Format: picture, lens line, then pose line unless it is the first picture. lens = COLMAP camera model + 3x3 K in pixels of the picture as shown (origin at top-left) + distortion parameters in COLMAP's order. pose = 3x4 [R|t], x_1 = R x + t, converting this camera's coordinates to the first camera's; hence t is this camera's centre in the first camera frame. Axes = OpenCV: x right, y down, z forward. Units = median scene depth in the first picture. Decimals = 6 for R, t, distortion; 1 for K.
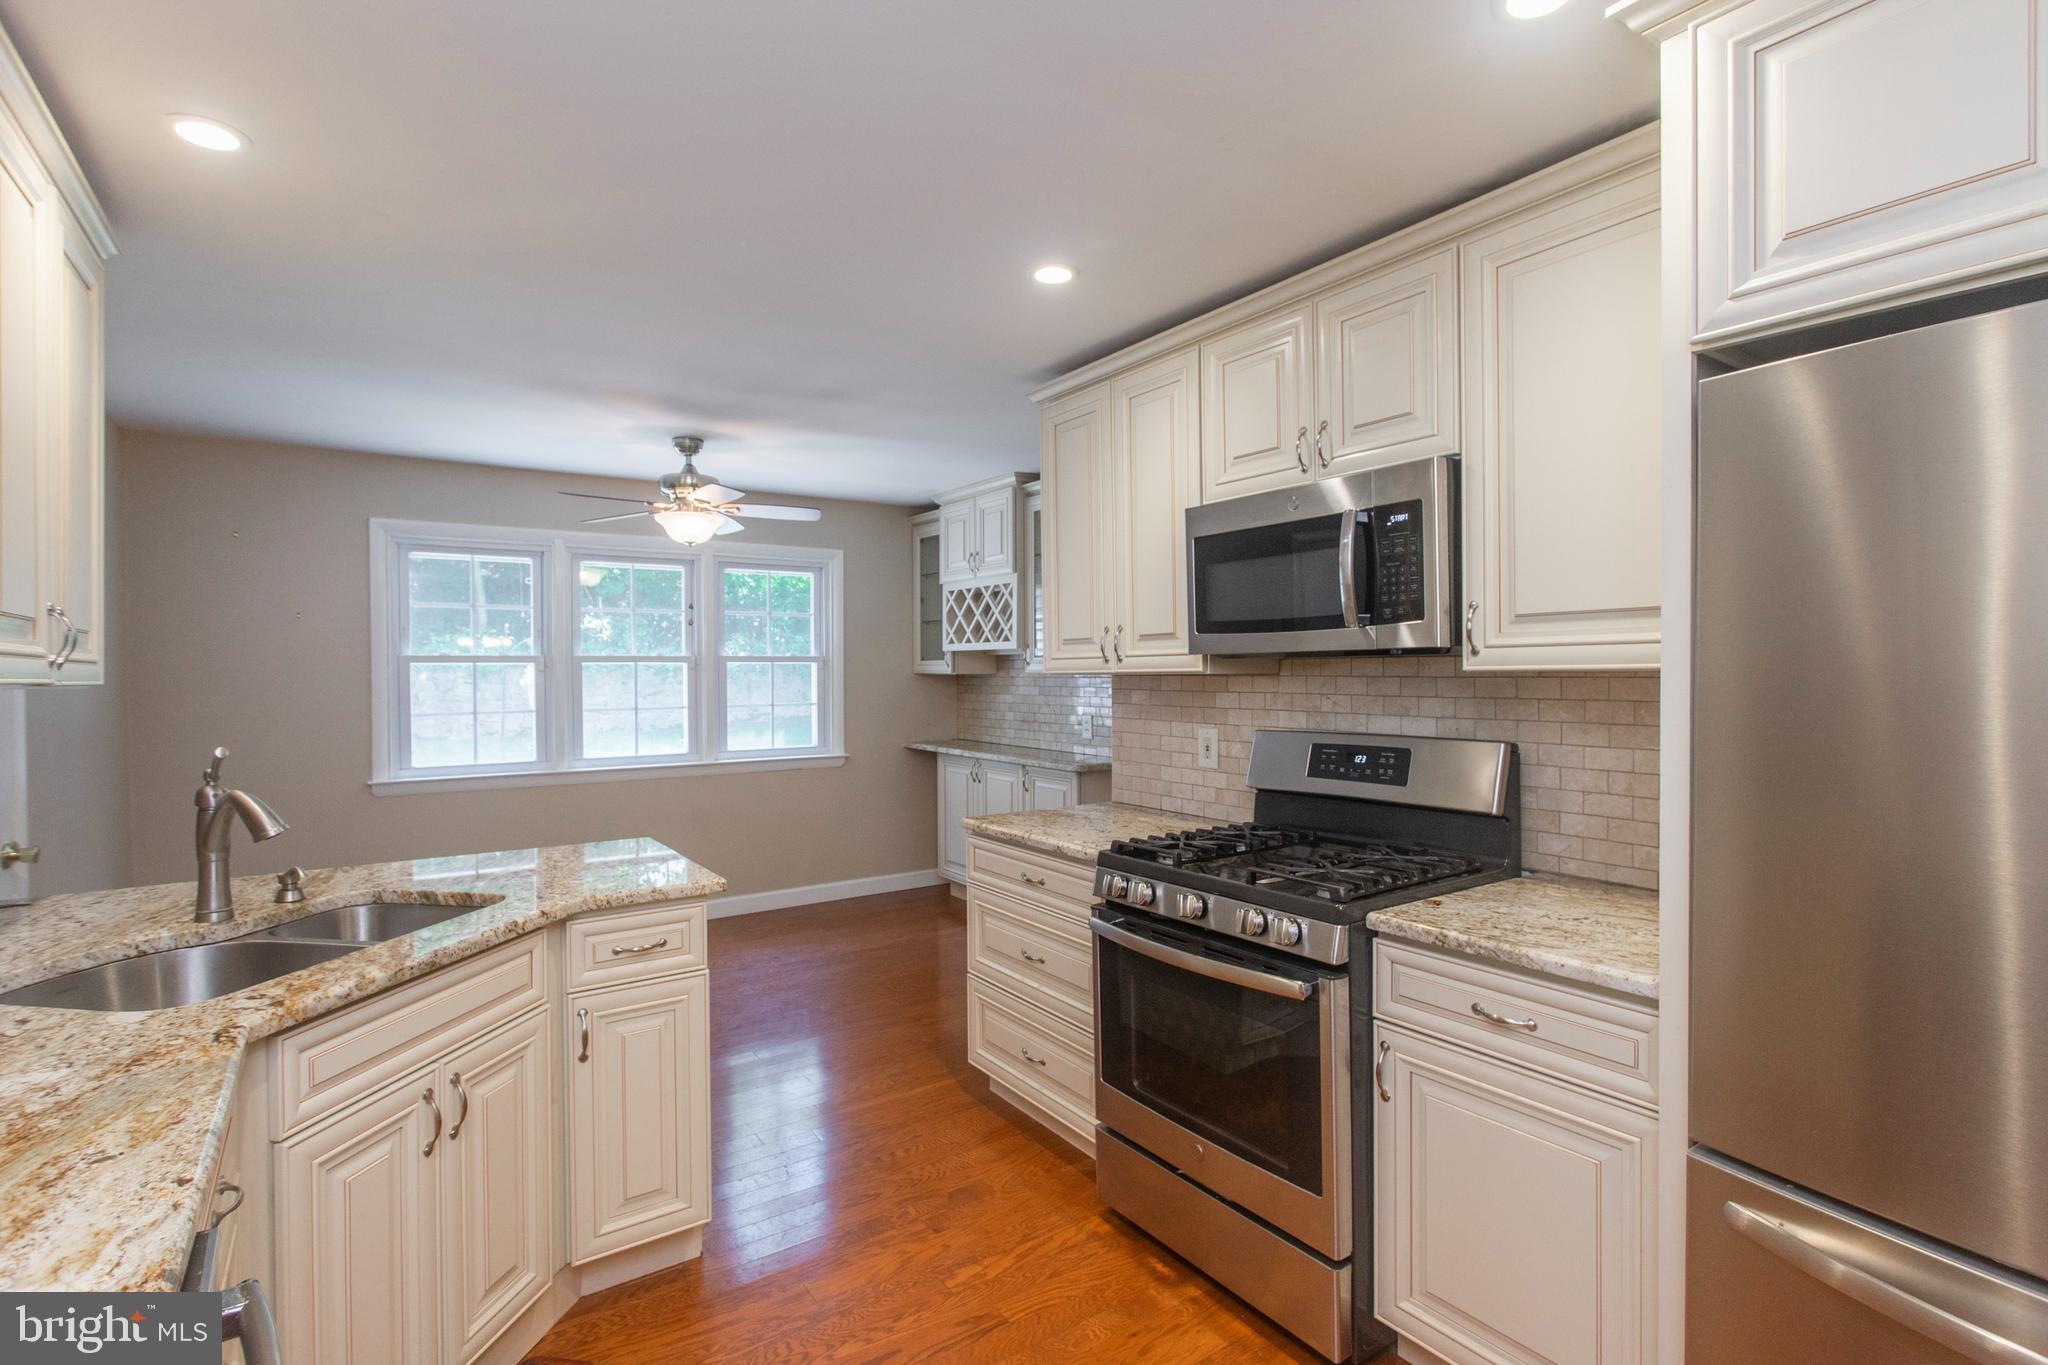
lens RADIAL K [[973.4, 0, 1027.8], [0, 973.4, 681.5], [0, 0, 1]] dist [-0.011085, 0.000506]
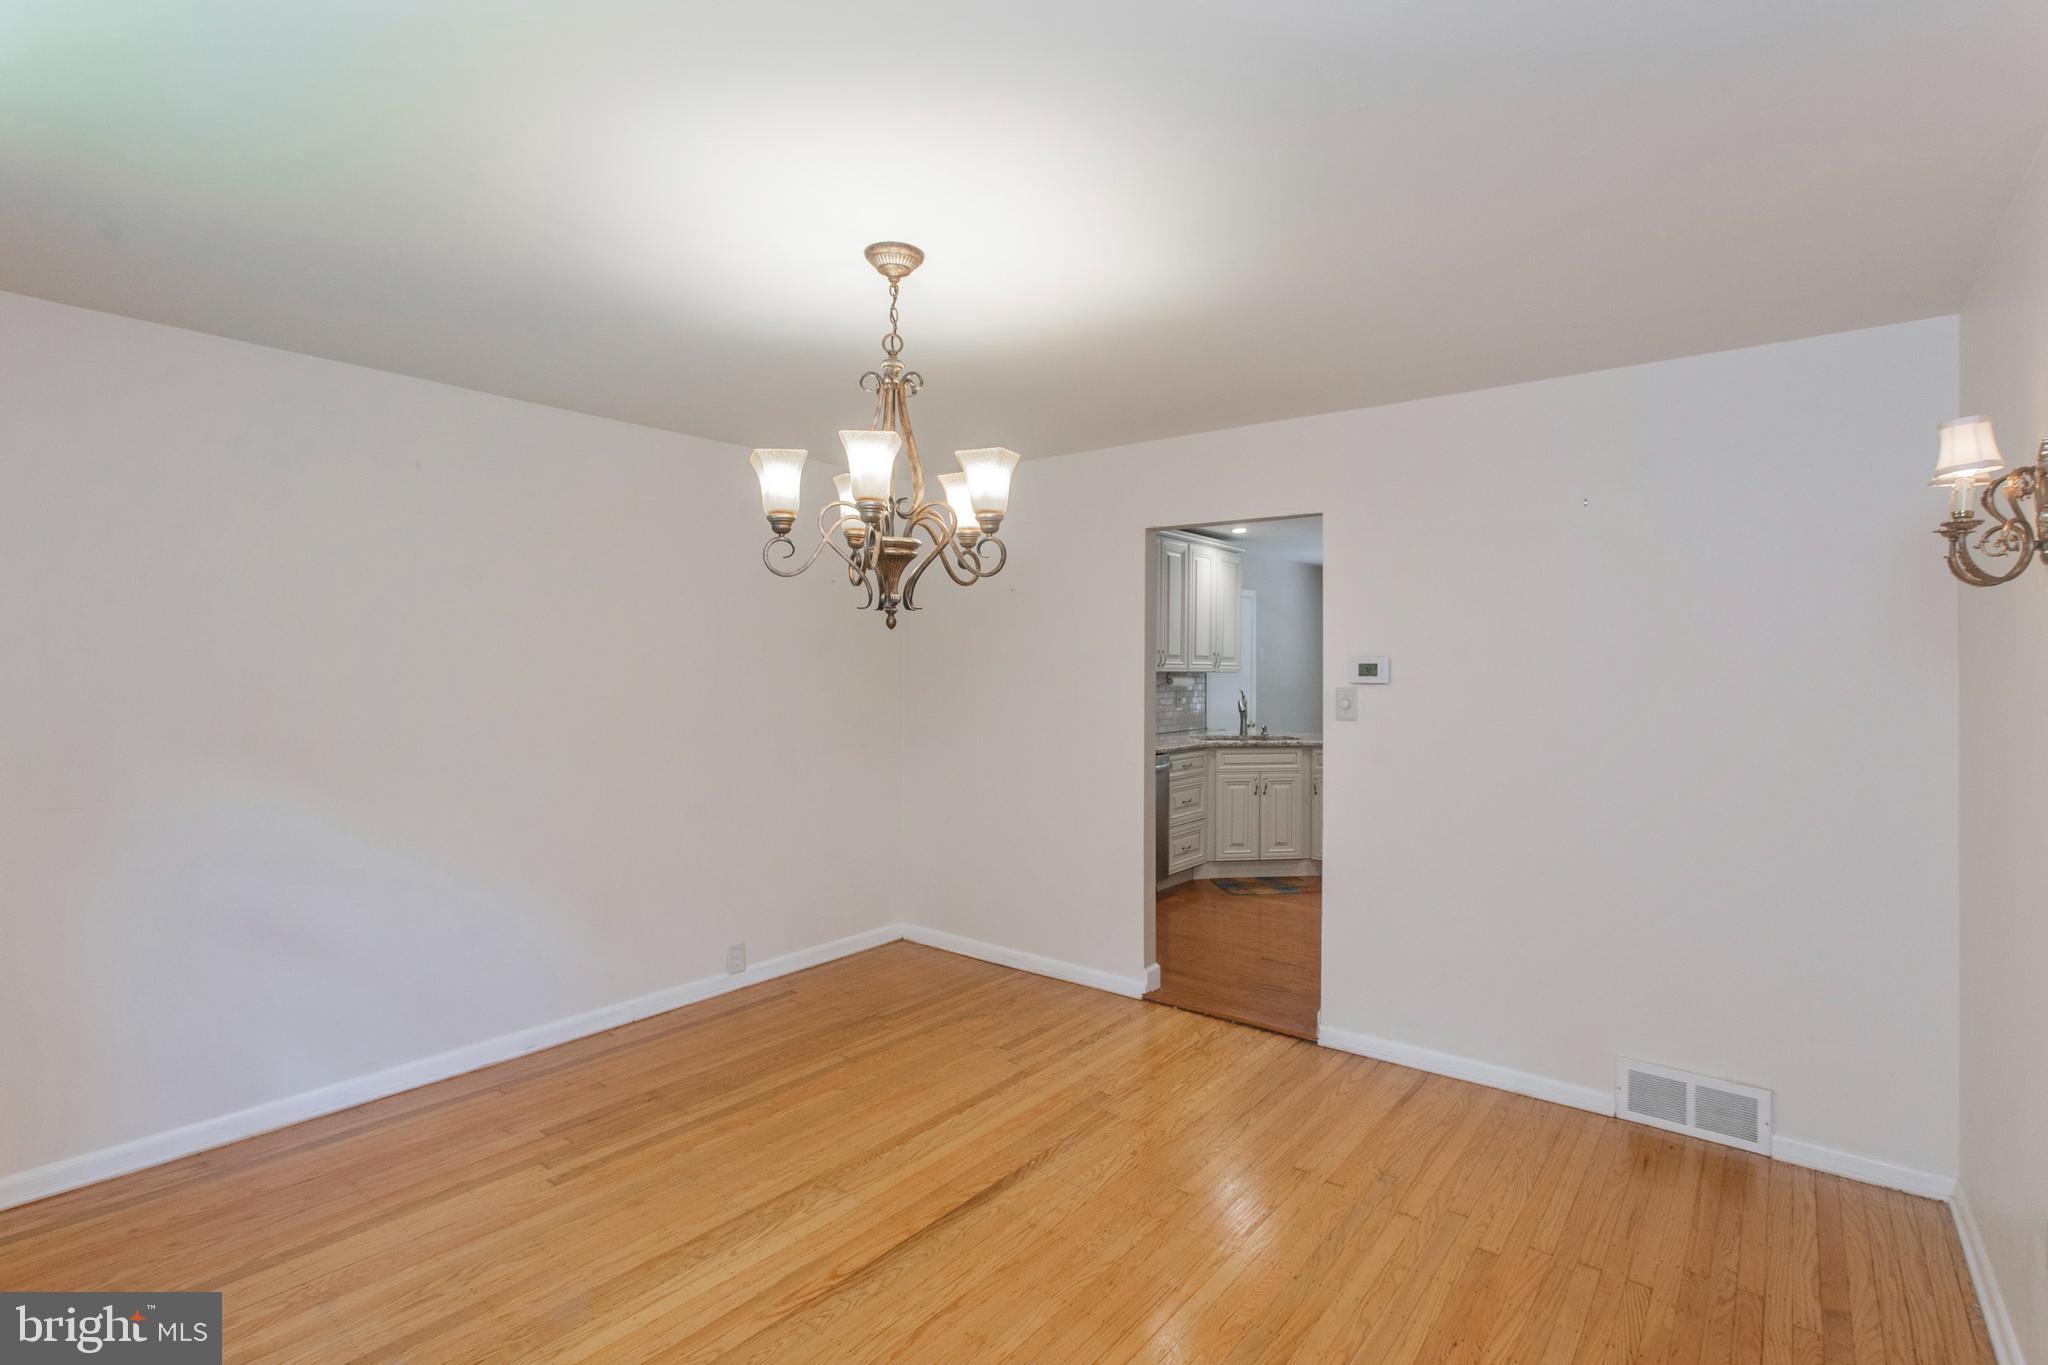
lens RADIAL K [[969.5, 0, 1029.2], [0, 969.5, 660.3], [0, 0, 1]] dist [-0.000594, 0.000134]
pose [[0.293666, 0.002048, -0.955906, 1.169568], [-0.014829, 0.999887, -0.002414, -0.010412], [0.955793, 0.014884, 0.293663, -0.420410]]
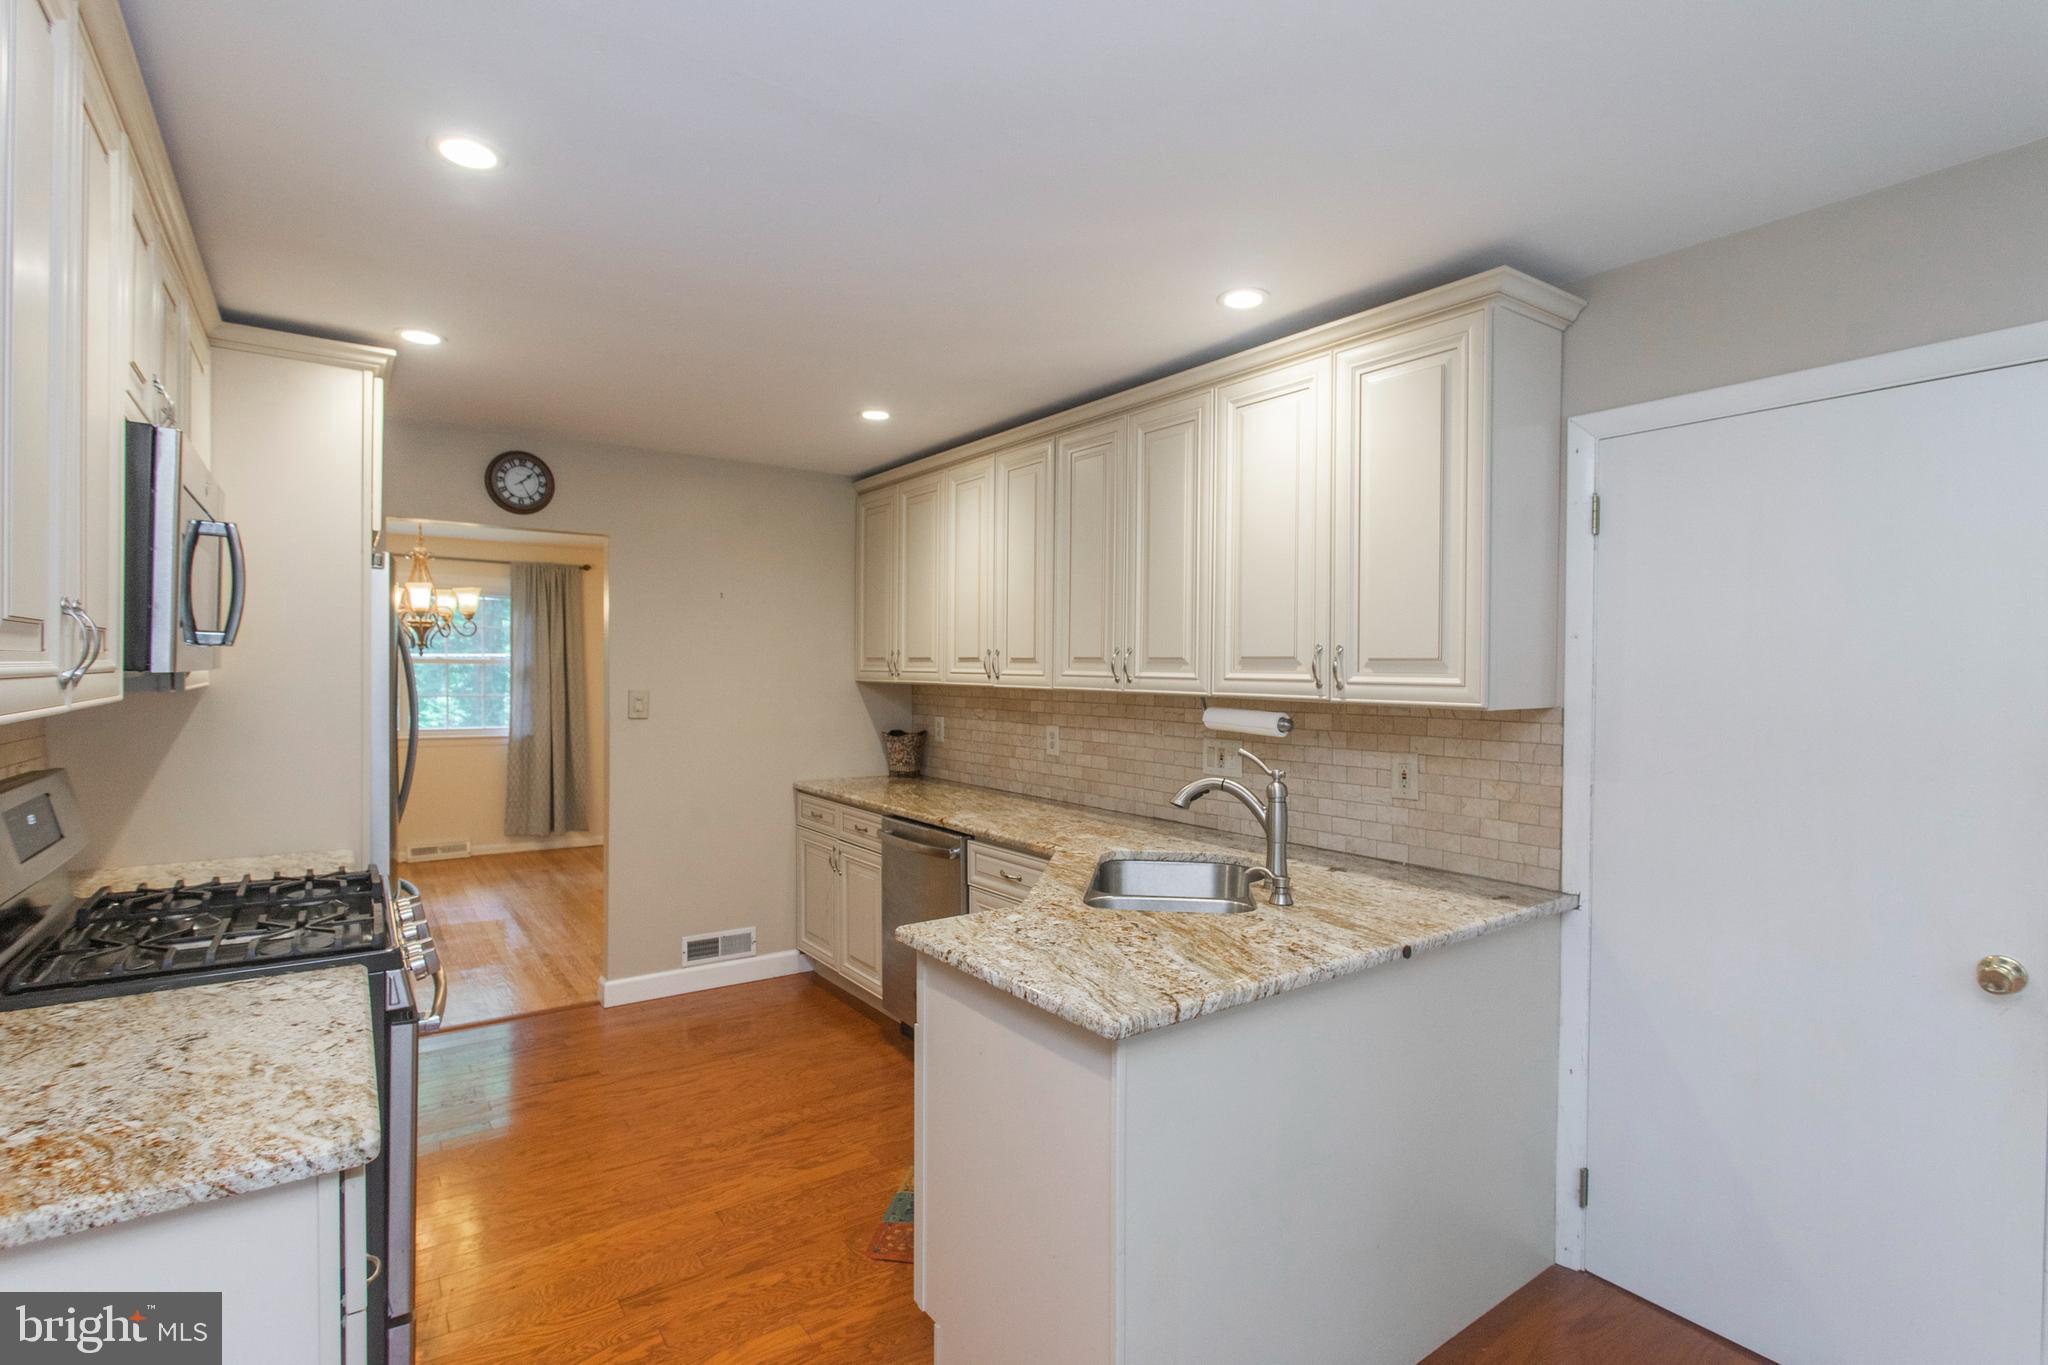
lens RADIAL K [[973.4, 0, 1027.8], [0, 973.4, 681.5], [0, 0, 1]] dist [-0.011085, 0.000506]
pose [[-0.999868, -0.002587, -0.016025, -0.233288], [-0.002914, 0.999787, 0.020429, -0.023419], [0.015969, 0.020473, -0.999663, 1.058690]]
